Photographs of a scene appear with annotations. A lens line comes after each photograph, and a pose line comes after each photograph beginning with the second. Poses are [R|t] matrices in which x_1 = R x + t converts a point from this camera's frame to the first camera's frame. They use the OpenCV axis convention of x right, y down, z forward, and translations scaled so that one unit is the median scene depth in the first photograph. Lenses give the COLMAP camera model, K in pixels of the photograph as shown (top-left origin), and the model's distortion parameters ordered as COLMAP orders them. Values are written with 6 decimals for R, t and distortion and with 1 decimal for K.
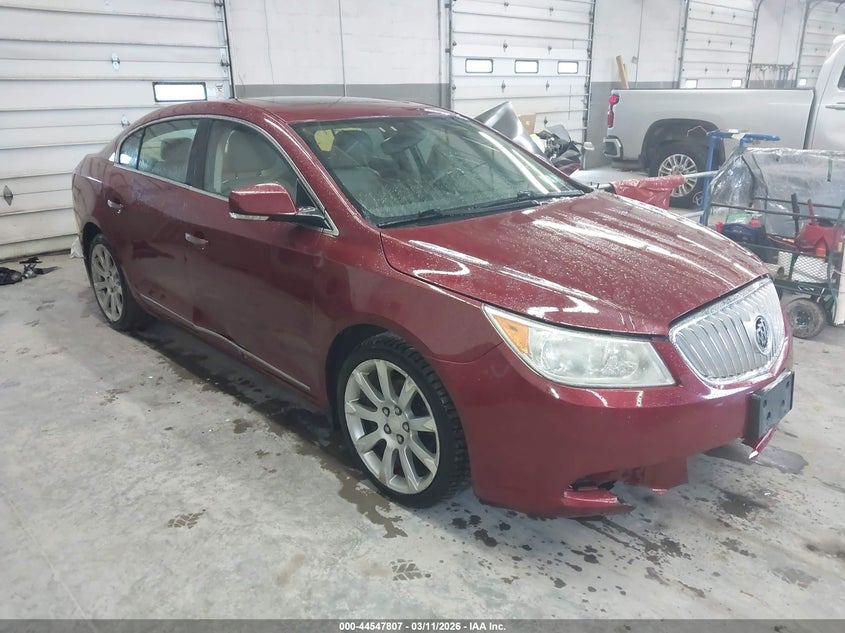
lens RADIAL K [[652.2, 0, 425.5], [0, 652.2, 315.3], [0, 0, 1]] dist [0.007583, -0.003635]
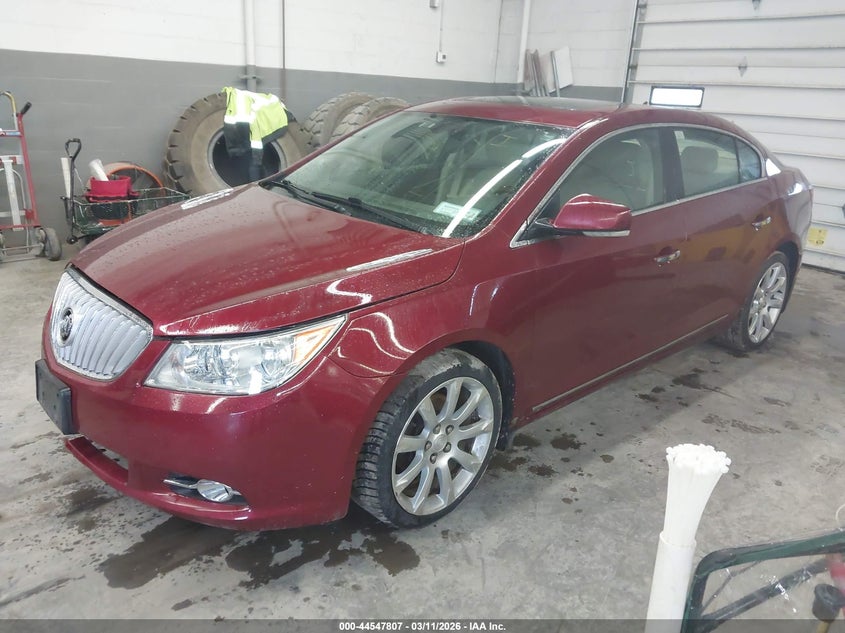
lens RADIAL K [[652.2, 0, 425.5], [0, 652.2, 315.3], [0, 0, 1]] dist [0.007583, -0.003635]
pose [[-0.010866, 0.346822, -0.937868, 1.263185], [-0.370302, 0.869844, 0.325957, -0.446948], [0.928848, 0.350837, 0.118977, 1.225597]]
